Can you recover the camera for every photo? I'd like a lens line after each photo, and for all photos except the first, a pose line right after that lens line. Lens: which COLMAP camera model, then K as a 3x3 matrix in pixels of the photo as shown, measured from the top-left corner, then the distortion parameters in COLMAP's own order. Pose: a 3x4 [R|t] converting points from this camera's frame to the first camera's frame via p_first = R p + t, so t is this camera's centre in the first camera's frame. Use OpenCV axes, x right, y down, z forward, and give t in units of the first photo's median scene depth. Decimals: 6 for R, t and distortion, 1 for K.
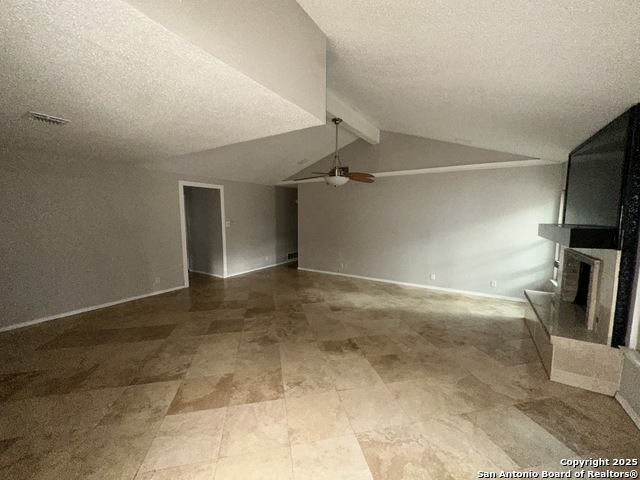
lens RADIAL K [[256.6, 0, 320.3], [0, 256.6, 243.1], [0, 0, 1]] dist [-0.001774, 0.000248]
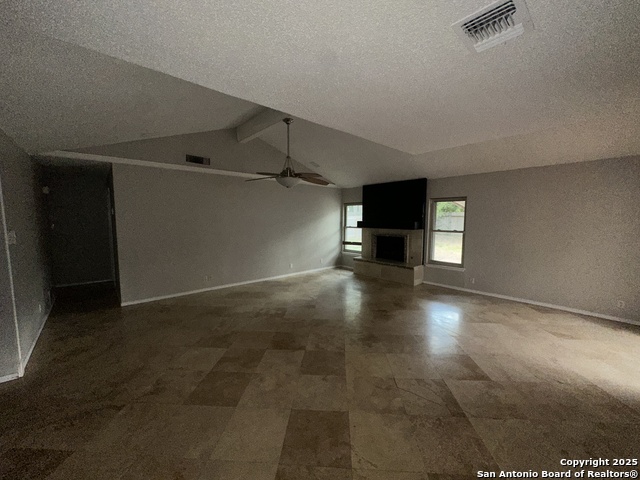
lens RADIAL K [[256.6, 0, 319.5], [0, 256.6, 239.3], [0, 0, 1]] dist [-0.001774, 0.000248]
pose [[0.268198, -0.084379, 0.959661, -0.851545], [0.098278, 0.993356, 0.059876, -0.069731], [-0.958338, 0.078255, 0.274709, 0.612683]]
